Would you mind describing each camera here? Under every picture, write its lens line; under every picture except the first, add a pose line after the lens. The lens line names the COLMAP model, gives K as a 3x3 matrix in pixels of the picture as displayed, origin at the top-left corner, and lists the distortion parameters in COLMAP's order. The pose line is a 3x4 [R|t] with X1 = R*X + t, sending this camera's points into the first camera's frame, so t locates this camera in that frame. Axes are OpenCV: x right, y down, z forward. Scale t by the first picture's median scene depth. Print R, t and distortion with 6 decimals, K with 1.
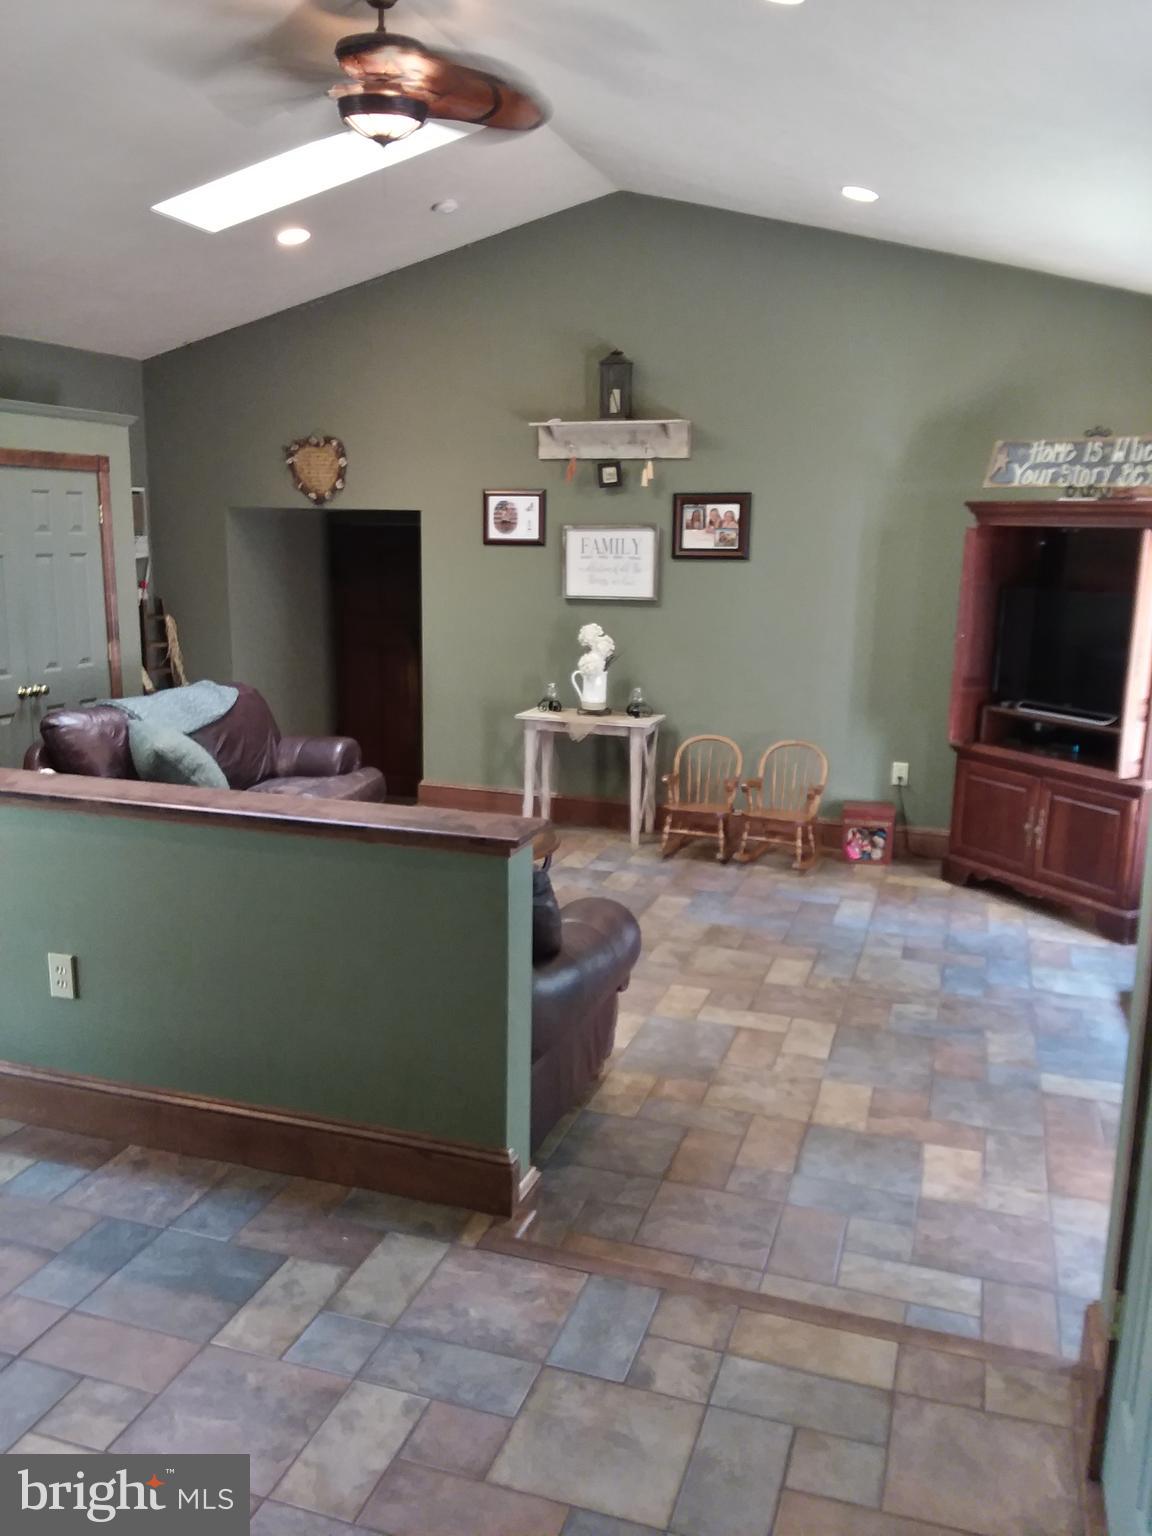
lens RADIAL K [[1232.7, 0, 538.3], [0, 1232.7, 781.2], [0, 0, 1]] dist [0.122703, -0.219744]
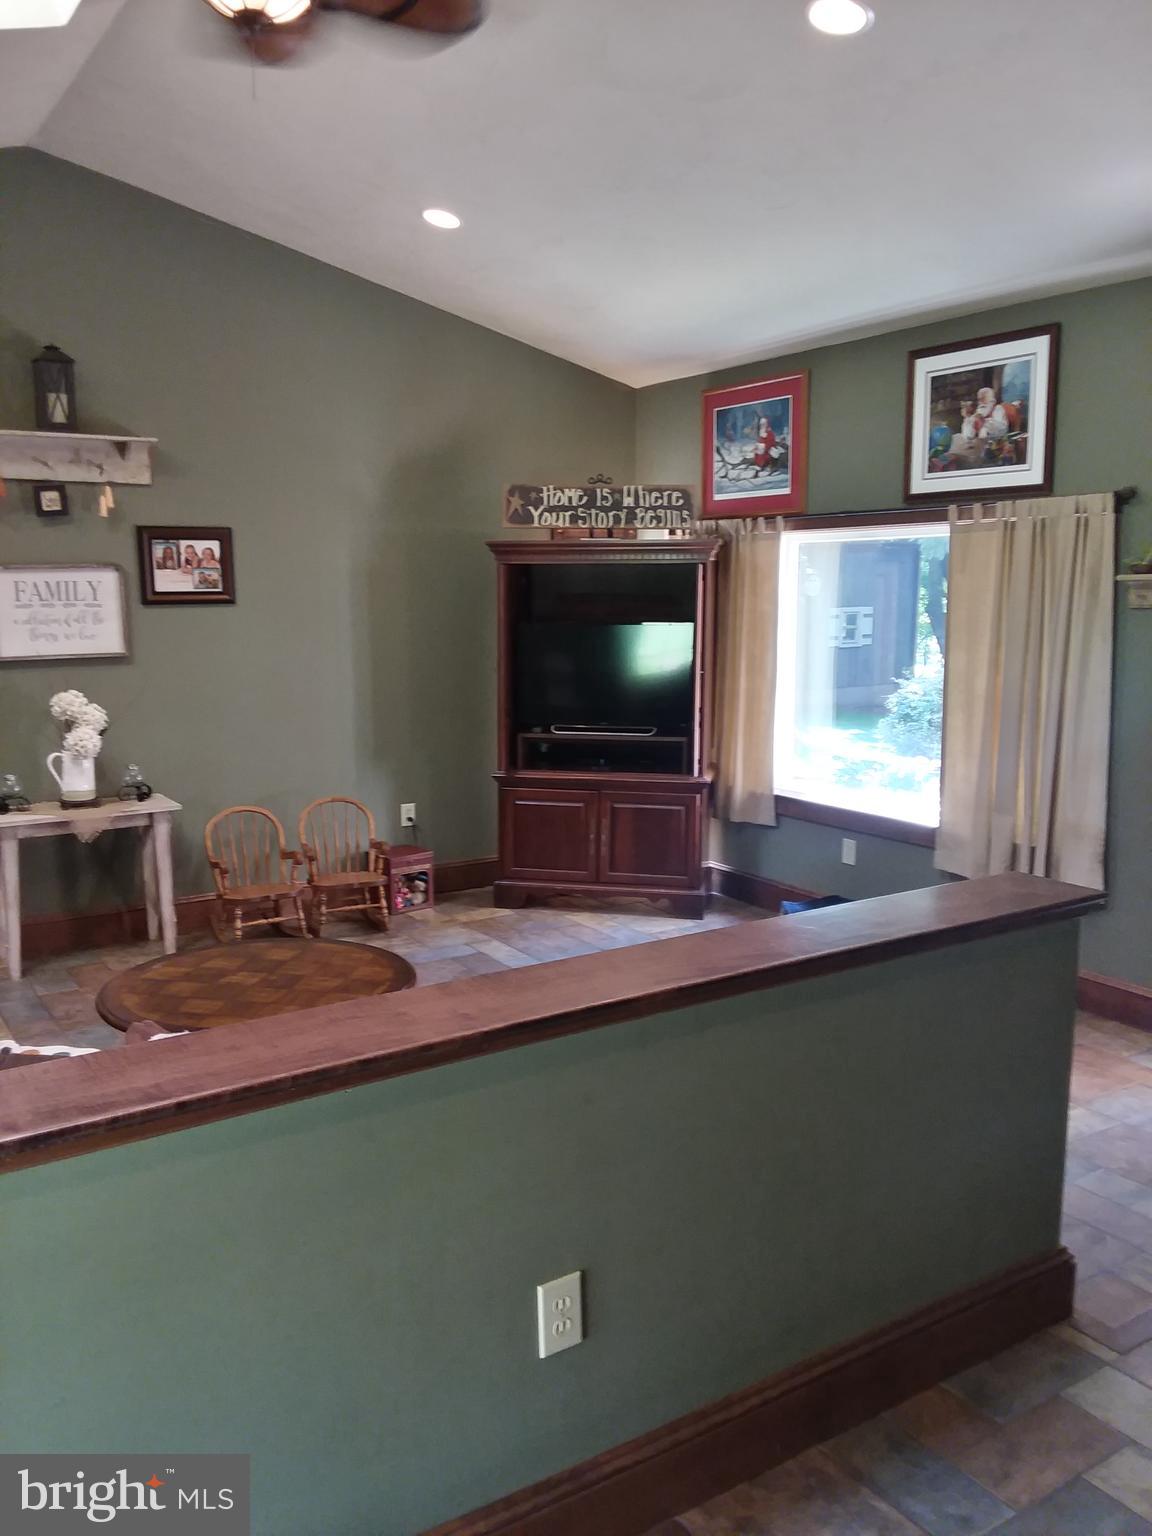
lens RADIAL K [[1232.7, 0, 538.3], [0, 1232.7, 781.2], [0, 0, 1]] dist [0.122703, -0.219744]
pose [[0.626639, -0.144077, 0.765876, -0.439518], [0.170488, 0.984301, 0.045673, -0.066740], [-0.760432, 0.101952, 0.641364, 0.327427]]
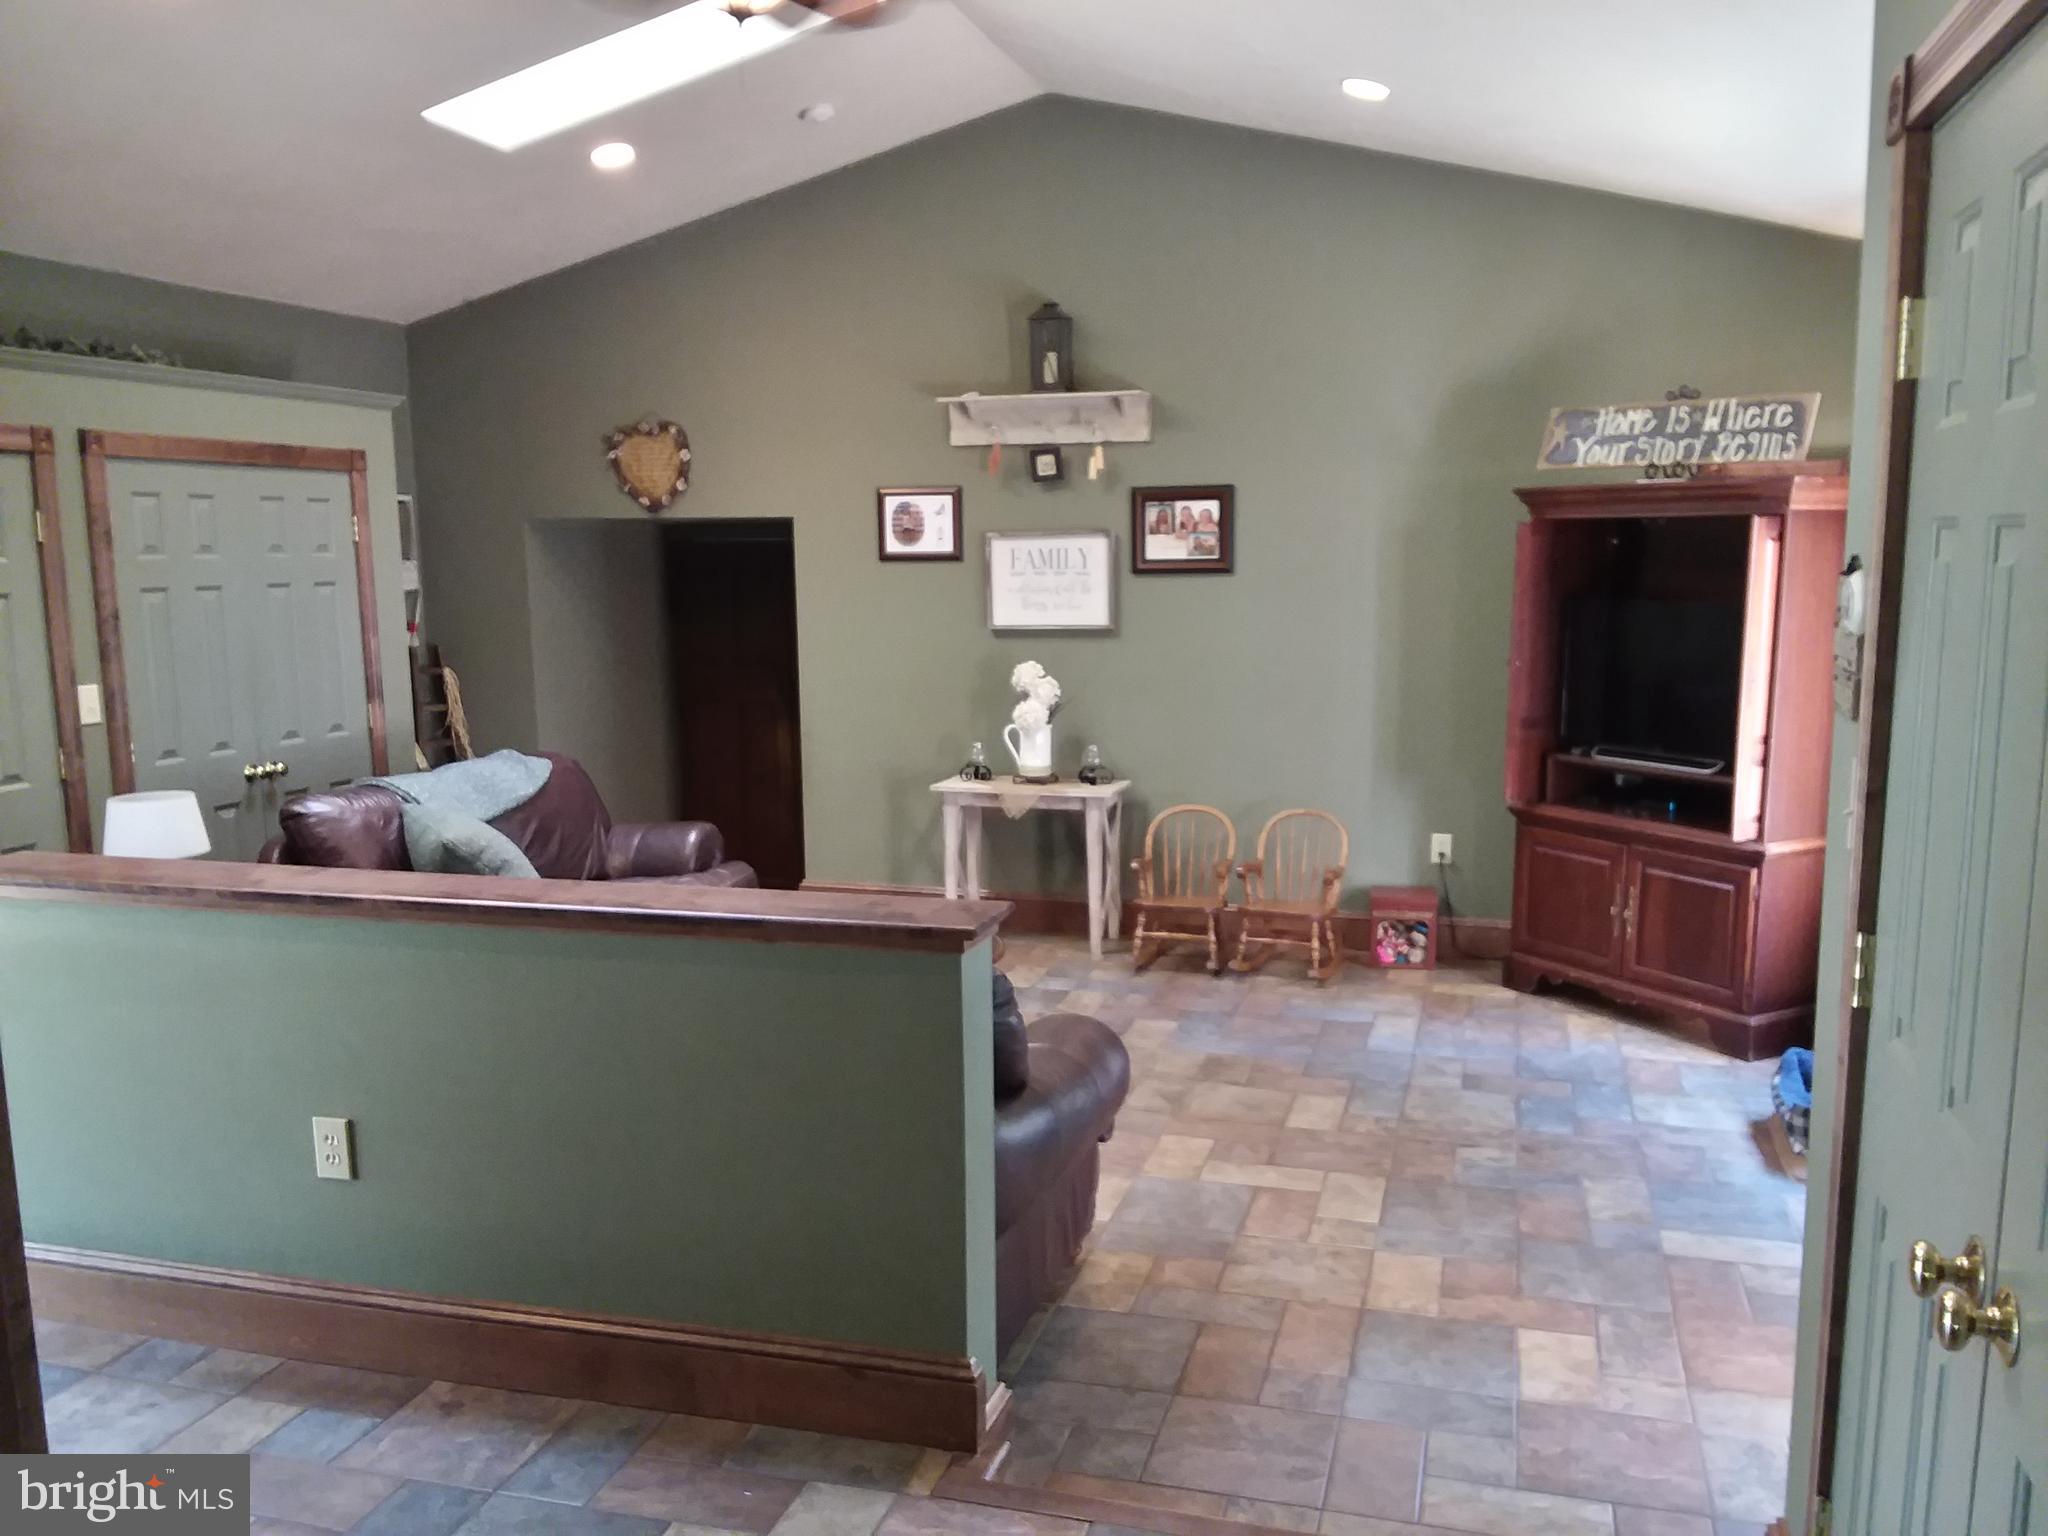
lens RADIAL K [[1643.6, 0, 1032.1], [0, 1643.6, 831.3], [0, 0, 1]] dist [0.122703, -0.219744]
pose [[0.997936, -0.029609, 0.056989, -0.017092], [0.031616, 0.998899, -0.034646, 0.011423], [-0.055900, 0.036376, 0.997774, 0.008825]]
